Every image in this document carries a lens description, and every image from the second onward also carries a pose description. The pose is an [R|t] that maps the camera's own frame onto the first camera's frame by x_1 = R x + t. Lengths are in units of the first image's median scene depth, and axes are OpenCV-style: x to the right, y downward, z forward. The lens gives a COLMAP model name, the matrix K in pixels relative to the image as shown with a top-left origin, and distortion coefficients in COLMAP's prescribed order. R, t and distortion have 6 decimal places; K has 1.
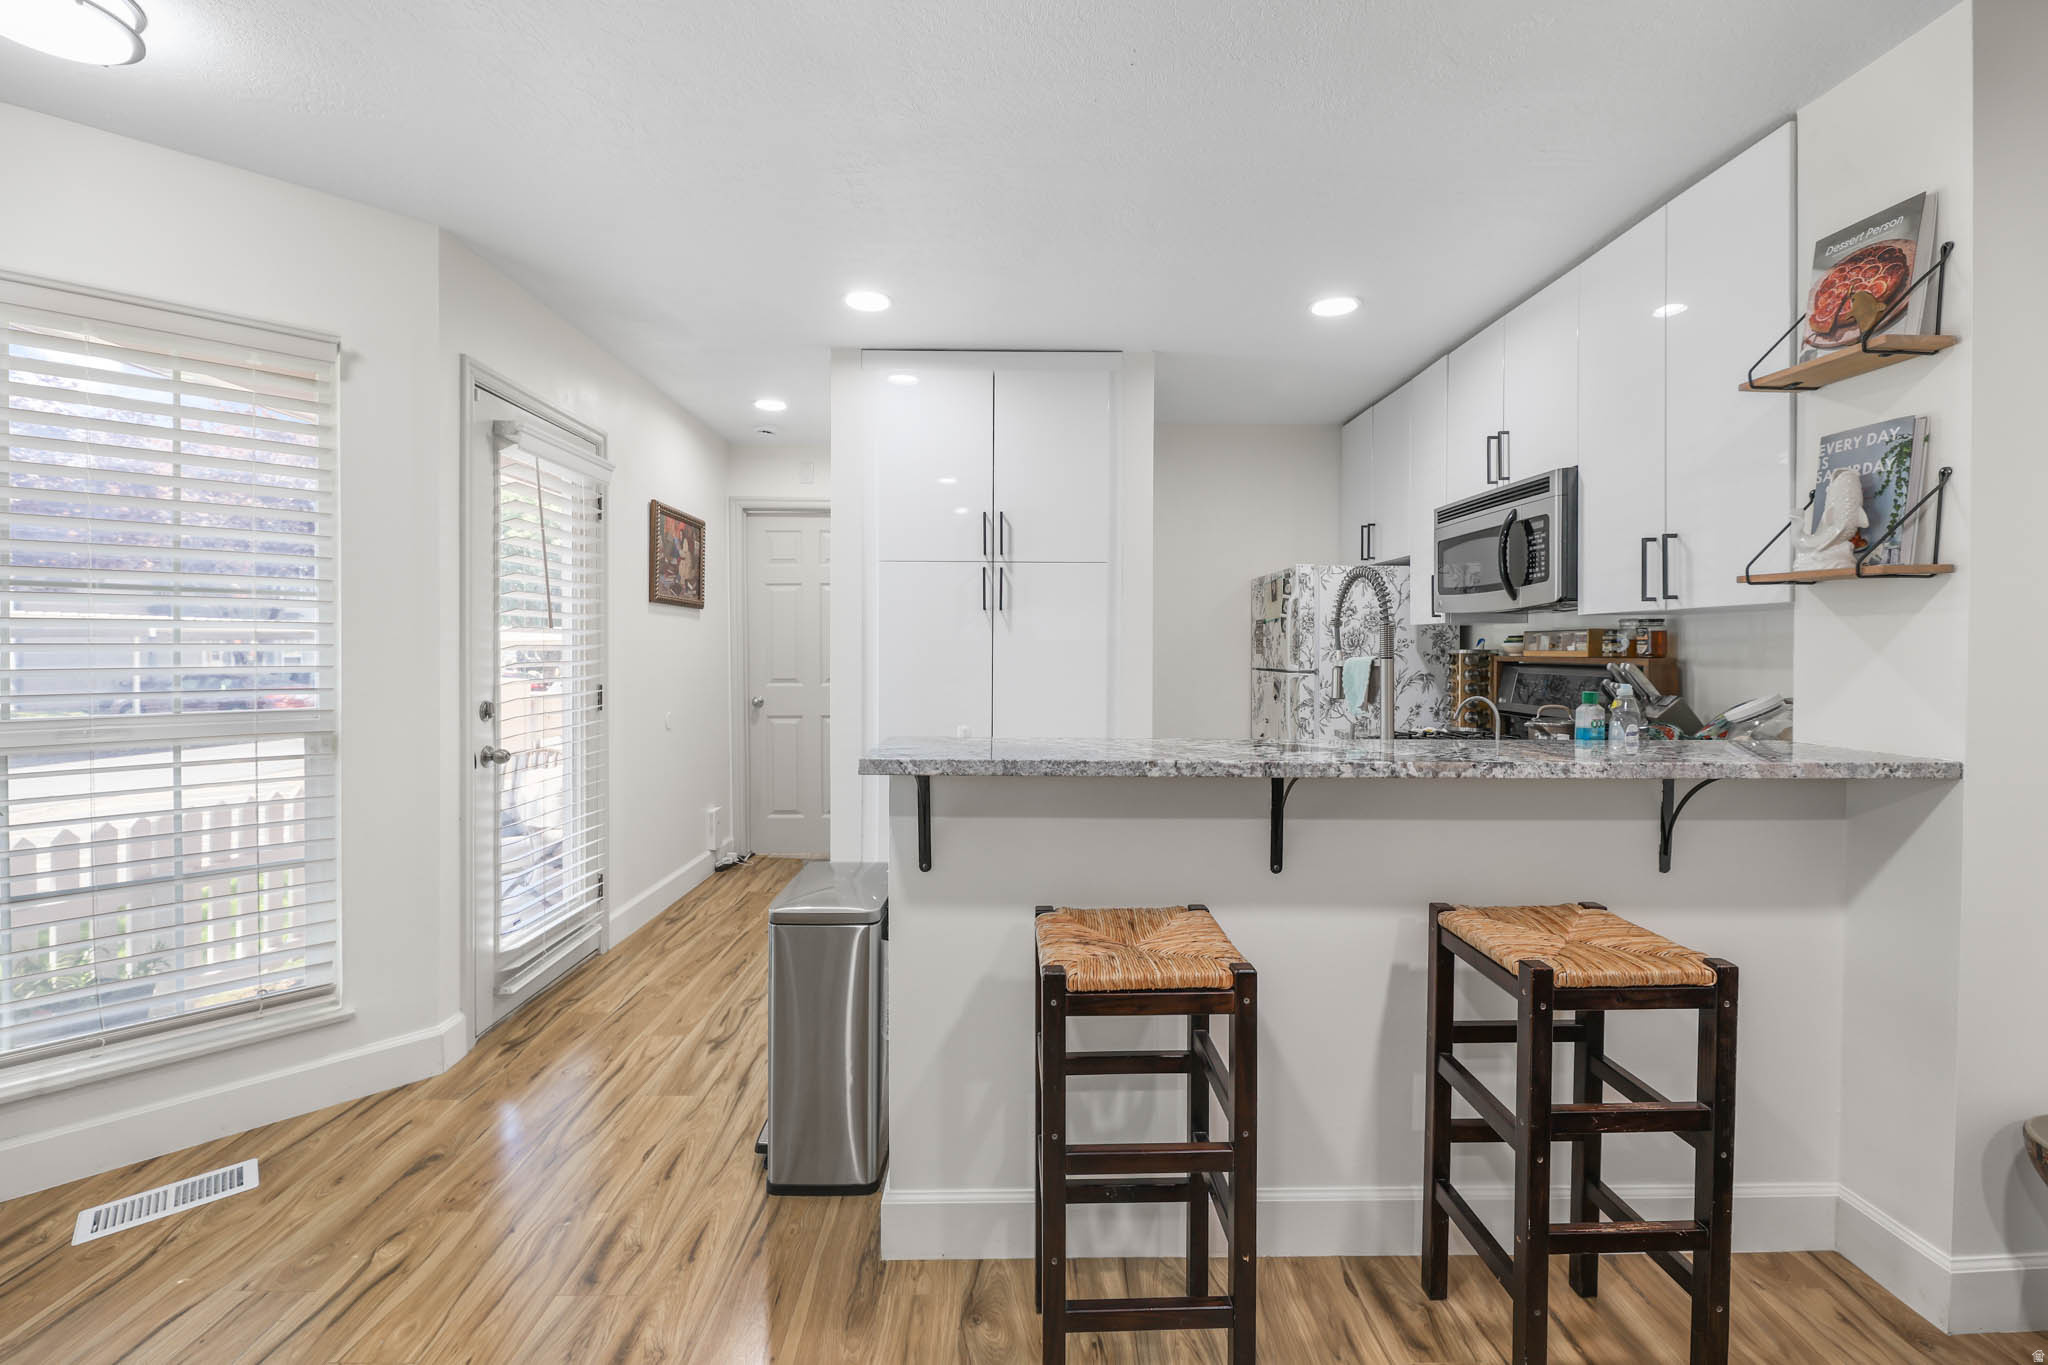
lens RADIAL K [[816.8, 0, 1031.9], [0, 816.8, 656.0], [0, 0, 1]] dist [0.001281, -0.003703]
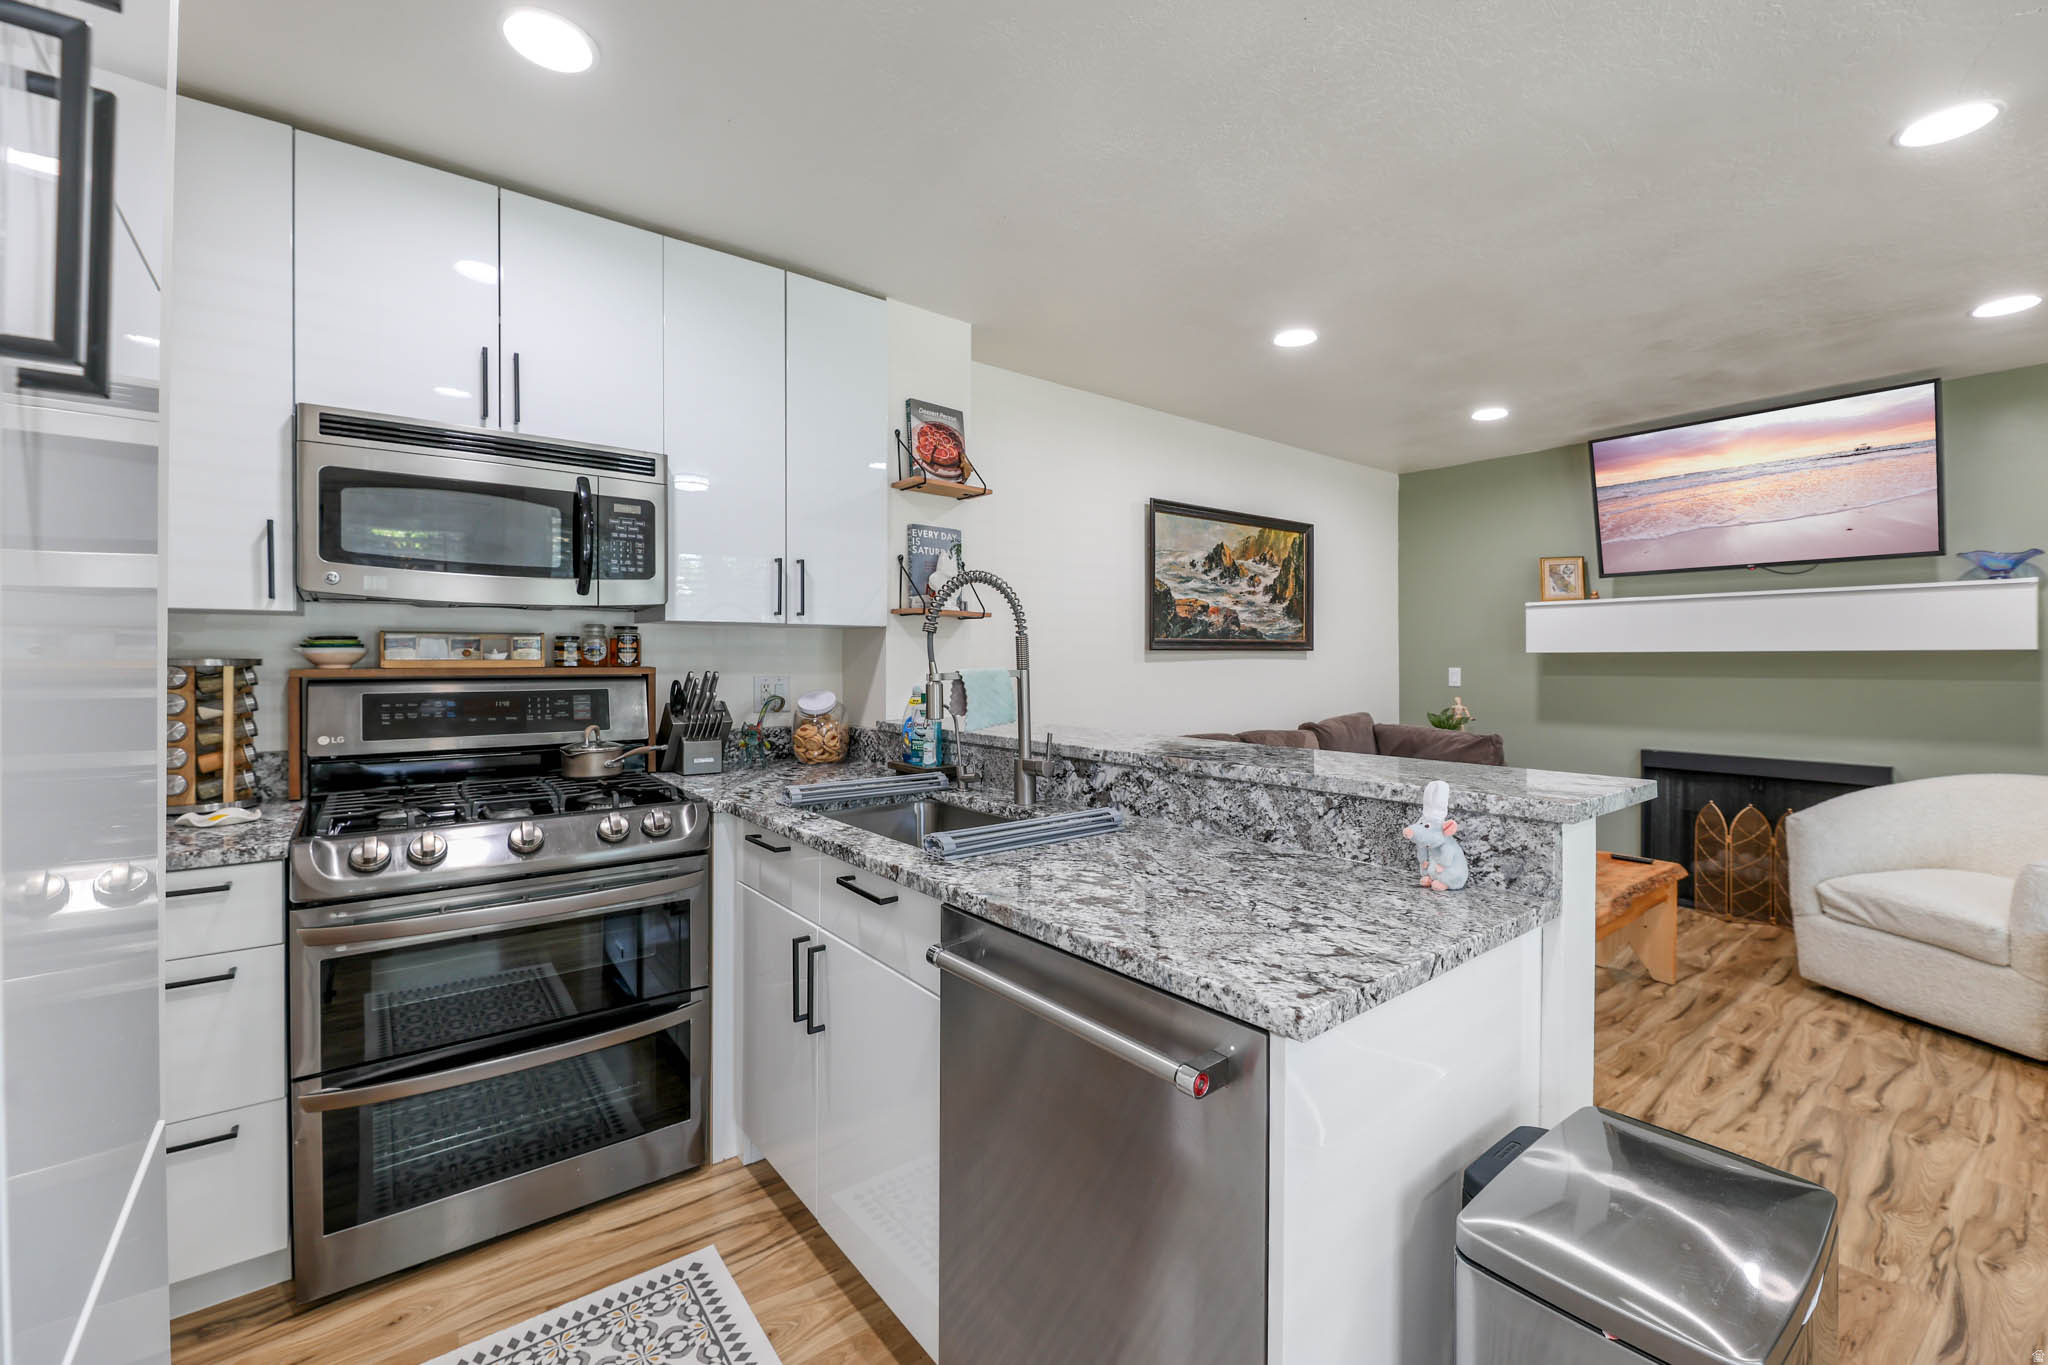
lens RADIAL K [[861.1, 0, 1070.2], [0, 861.1, 675.1], [0, 0, 1]] dist [-0.002038, -0.000407]
pose [[-0.631270, -0.020796, 0.775284, -0.353555], [0.003502, 0.999554, 0.029664, -0.015870], [-0.775555, 0.021441, -0.630916, 1.226610]]
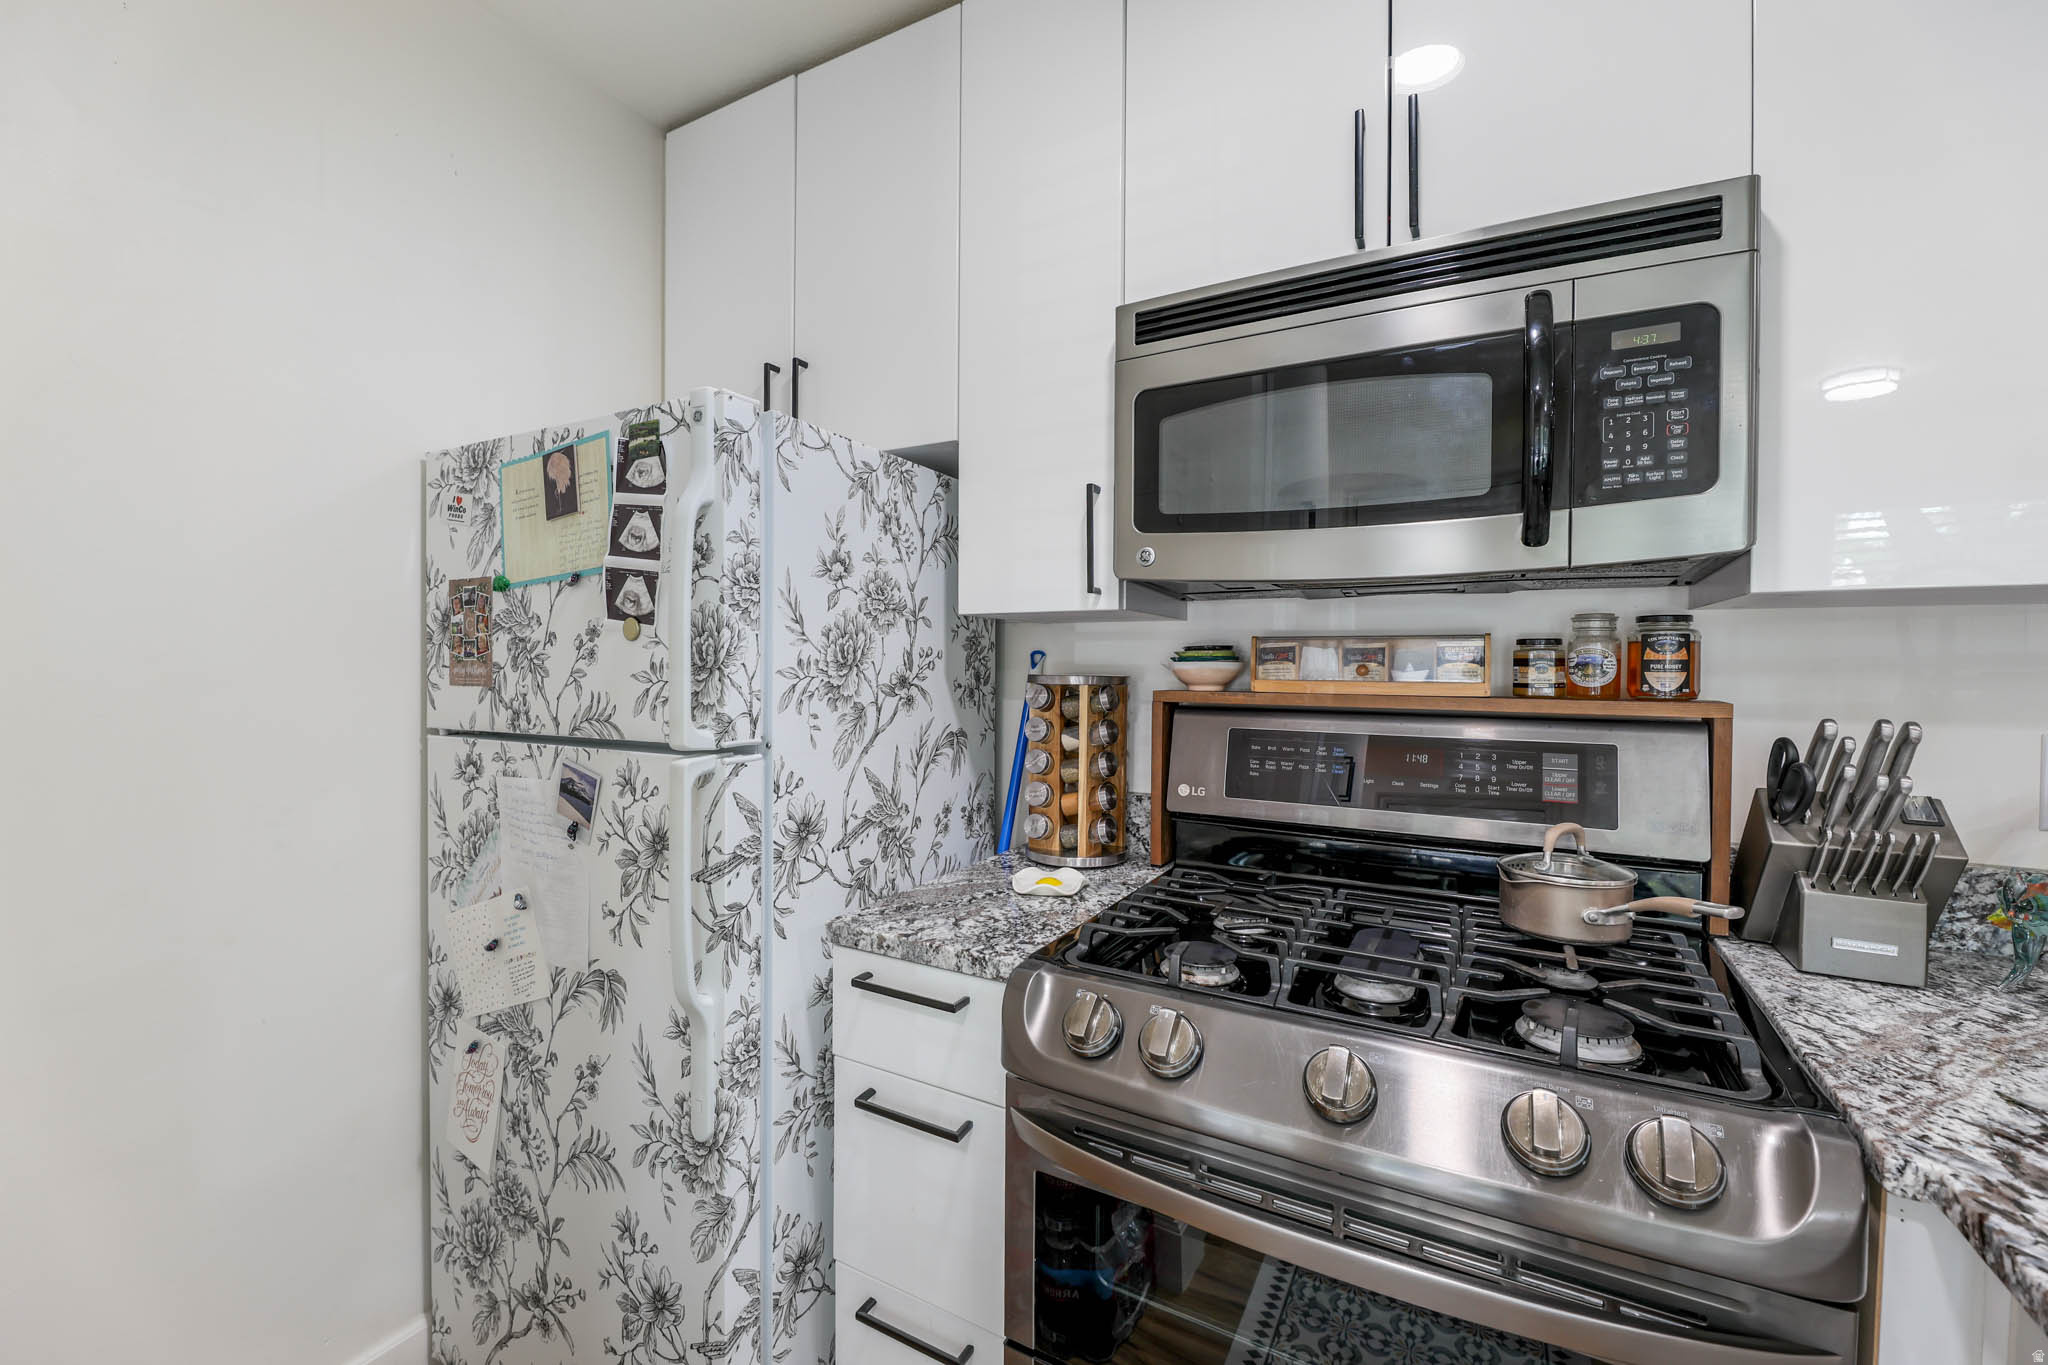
lens RADIAL K [[855.0, 0, 1010.5], [0, 855.0, 669.7], [0, 0, 1]] dist [-0.010506, -0.000592]
pose [[0.503449, 0.000121, 0.864025, 0.160707], [-0.000255, 1.000000, 0.000008, -0.014607], [-0.864025, -0.000224, 0.503449, 1.070612]]
